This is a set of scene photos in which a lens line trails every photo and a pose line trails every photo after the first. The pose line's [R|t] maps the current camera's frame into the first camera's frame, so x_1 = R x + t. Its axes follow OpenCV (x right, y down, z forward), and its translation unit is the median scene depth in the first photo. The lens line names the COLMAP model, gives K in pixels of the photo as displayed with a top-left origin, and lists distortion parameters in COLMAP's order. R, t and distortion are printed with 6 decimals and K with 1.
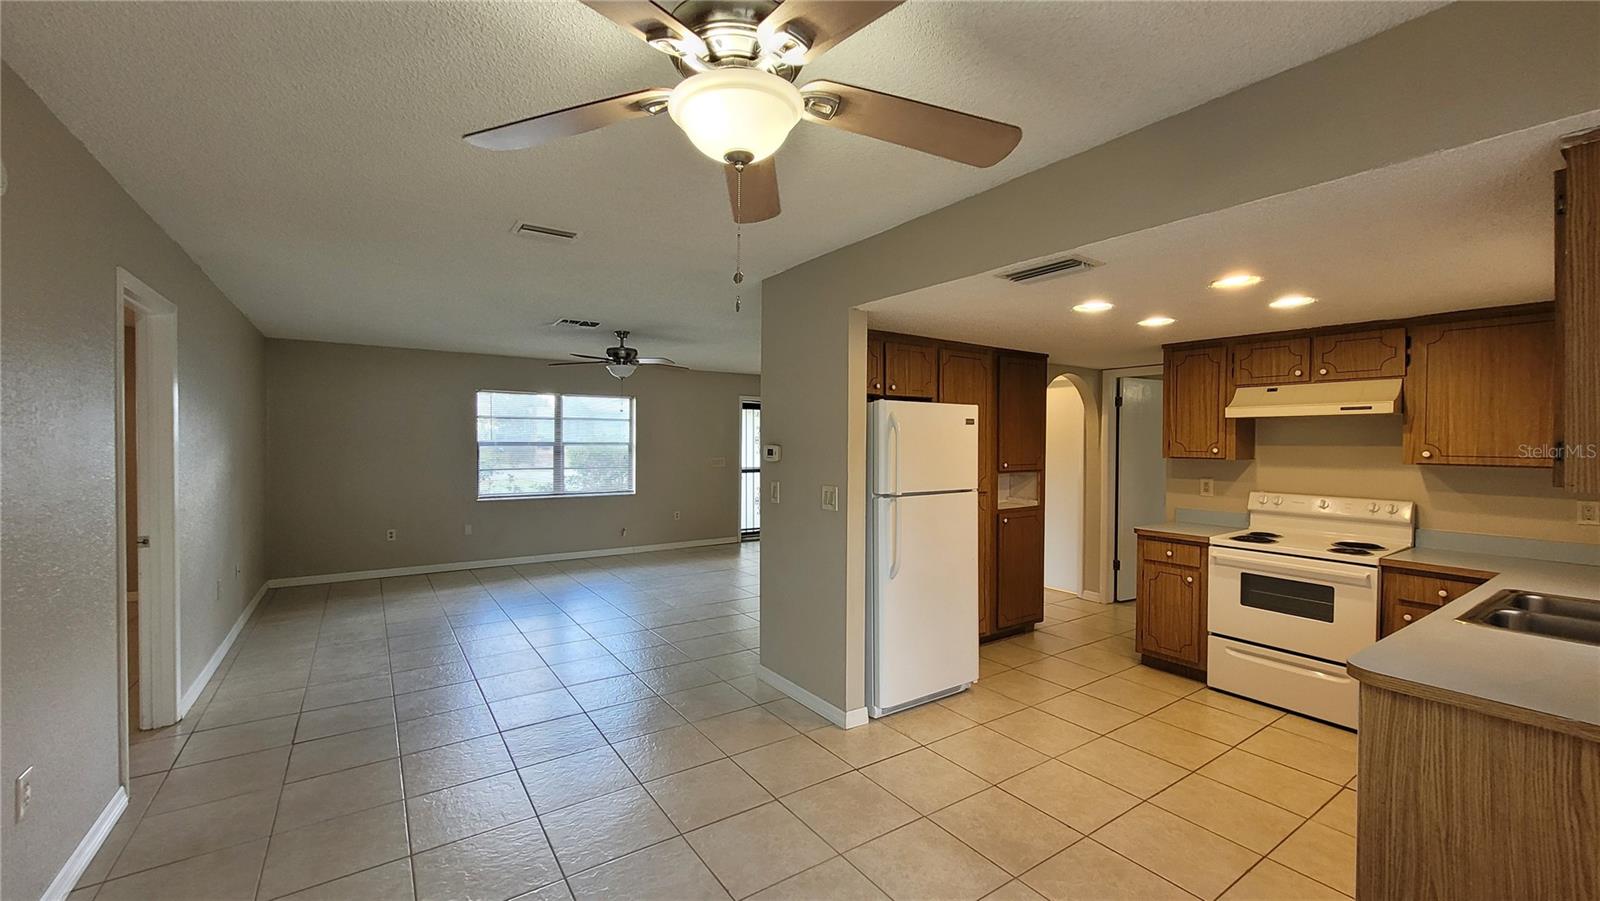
lens RADIAL K [[627.7, 0, 796.9], [0, 627.7, 449.4], [0, 0, 1]] dist [0.001413, -0.000139]
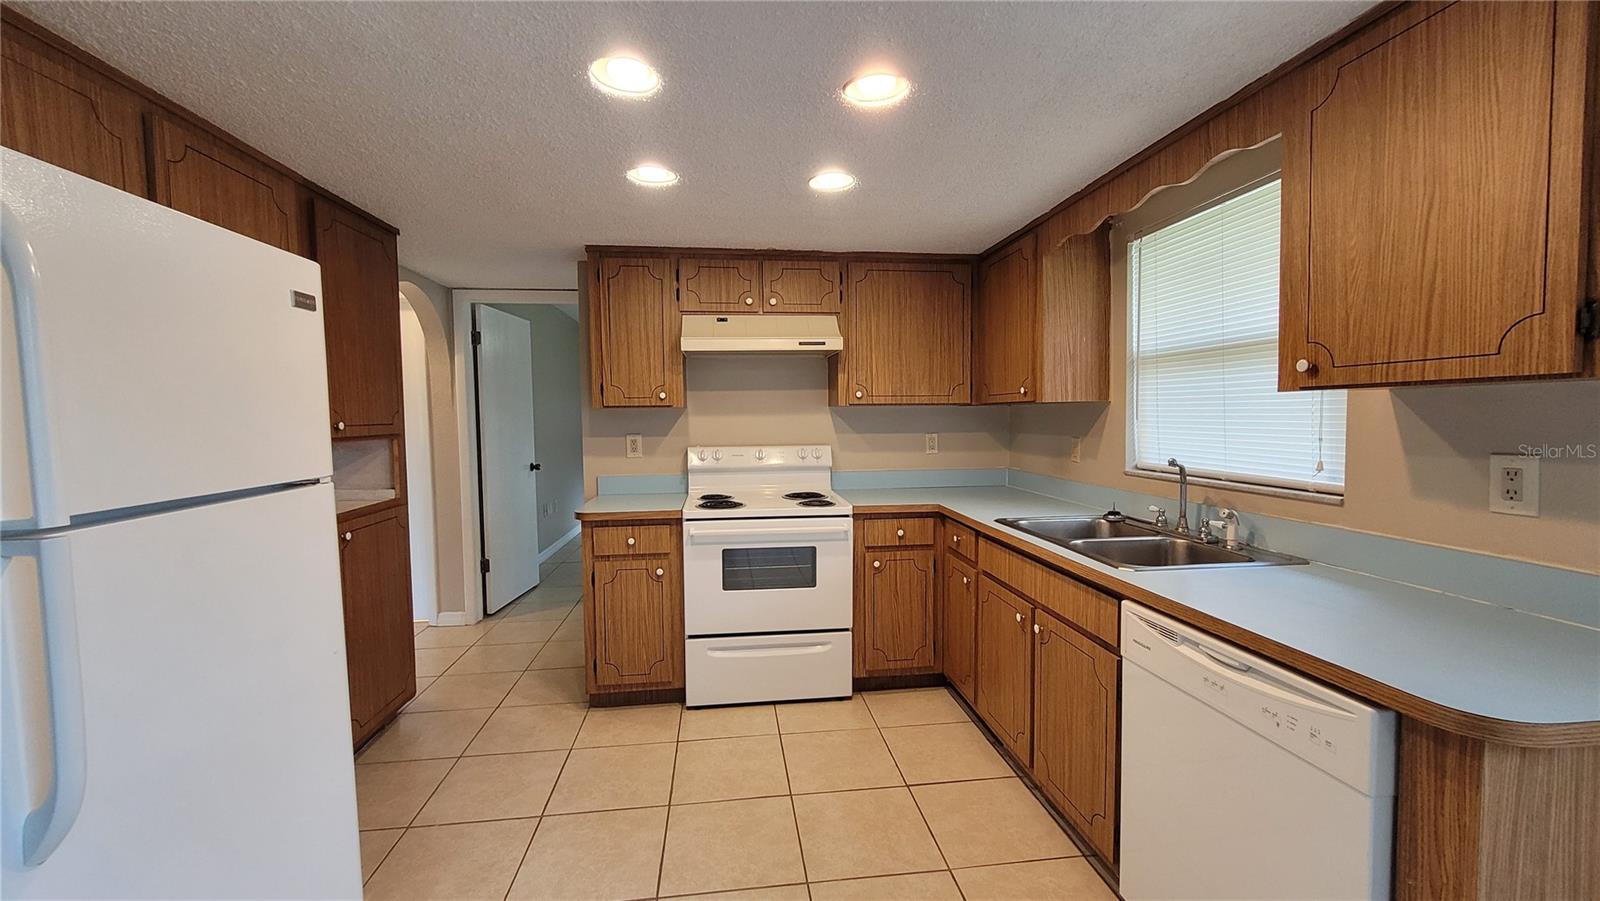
lens RADIAL K [[627.7, 0, 796.9], [0, 627.7, 449.4], [0, 0, 1]] dist [0.001413, -0.000139]
pose [[0.463095, -0.061429, 0.884177, 0.070273], [0.027109, 0.998110, 0.055147, 0.031635], [-0.885894, -0.001569, 0.463885, 0.543588]]
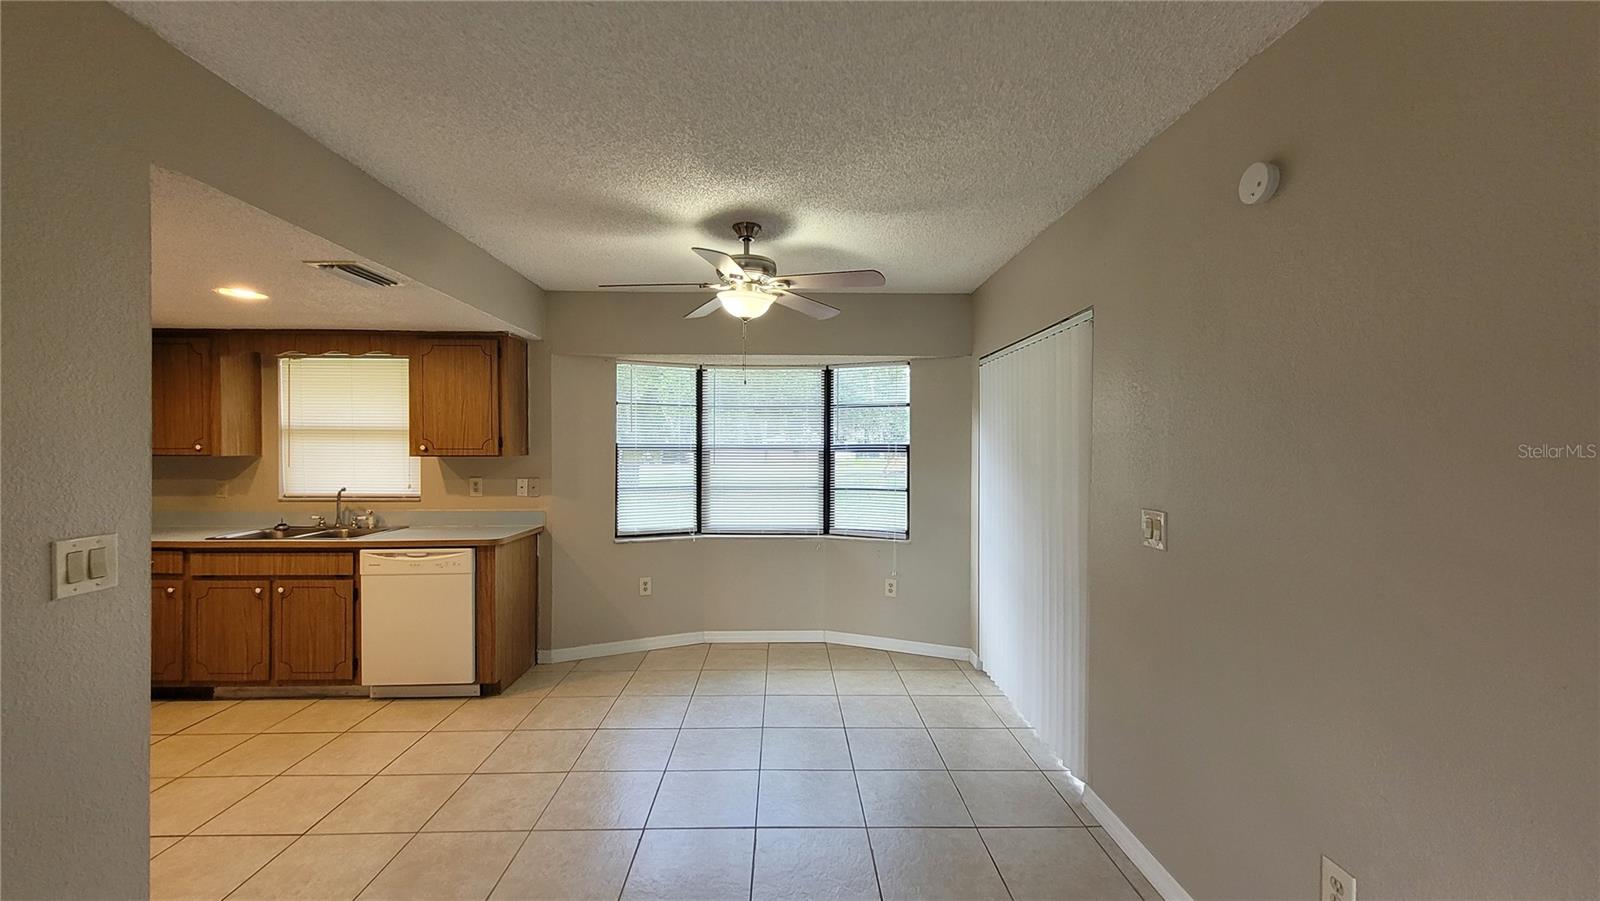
lens RADIAL K [[627.7, 0, 796.9], [0, 627.7, 449.4], [0, 0, 1]] dist [0.001413, -0.000139]
pose [[-0.834737, -0.013693, 0.550479, -0.520592], [-0.002121, 0.999763, 0.021654, -0.010361], [-0.550645, 0.016908, -0.834568, 0.966357]]
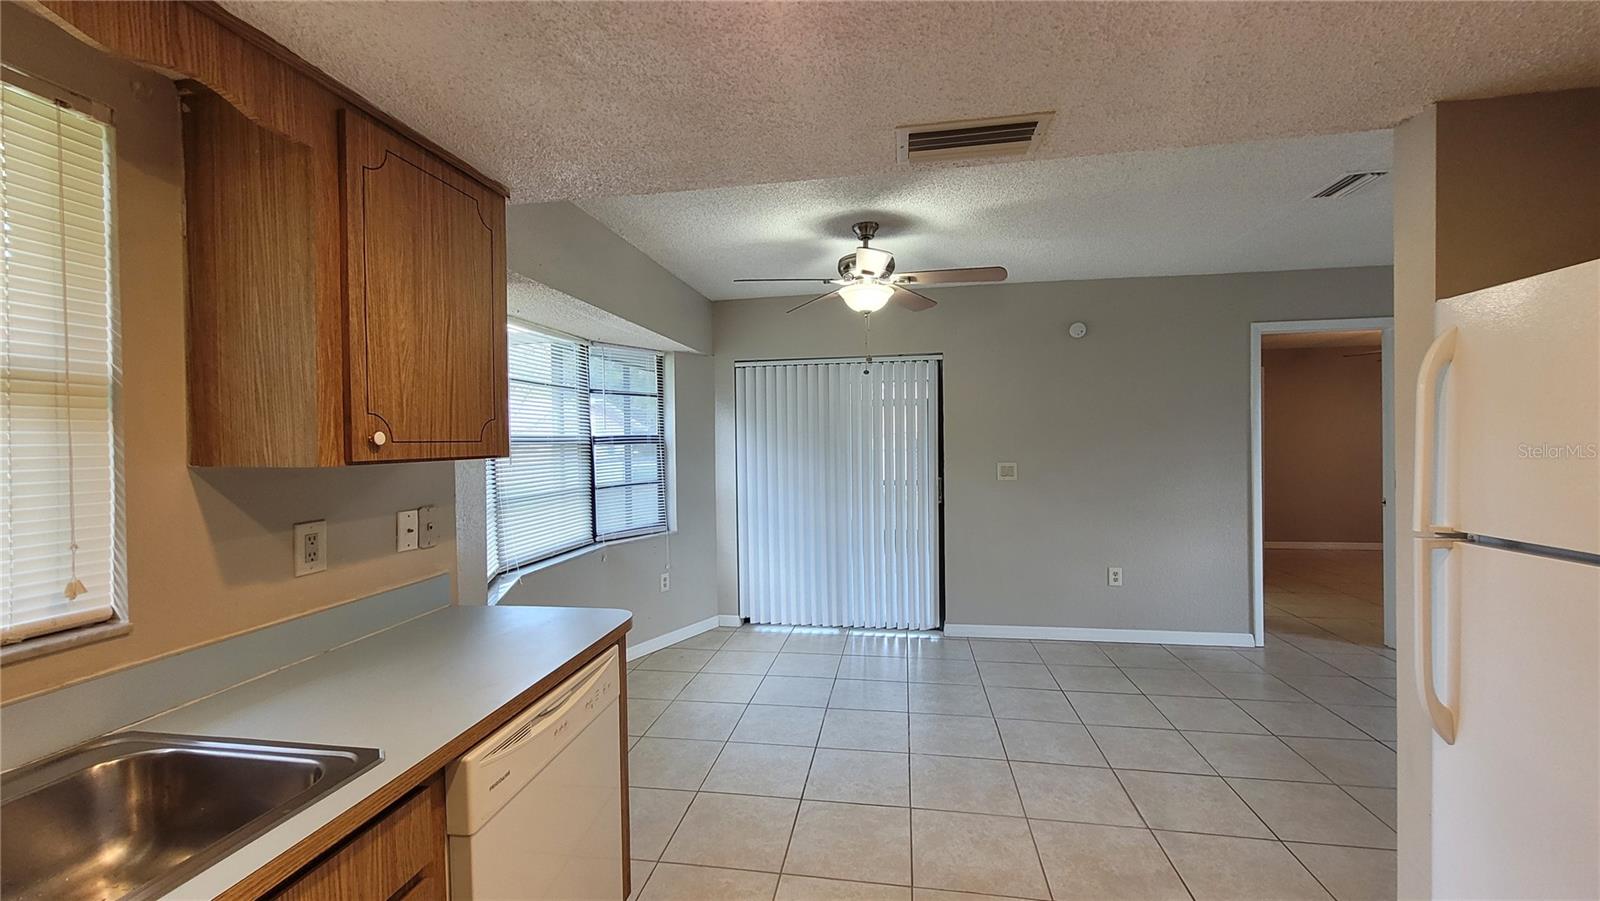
lens RADIAL K [[629.5, 0, 791.3], [0, 629.5, 445.3], [0, 0, 1]] dist [0.000410, -0.000073]
pose [[-0.698548, 0.010074, -0.715492, 0.640660], [0.002789, 0.999932, 0.011356, 0.011200], [0.715558, 0.005937, -0.698528, 0.860580]]
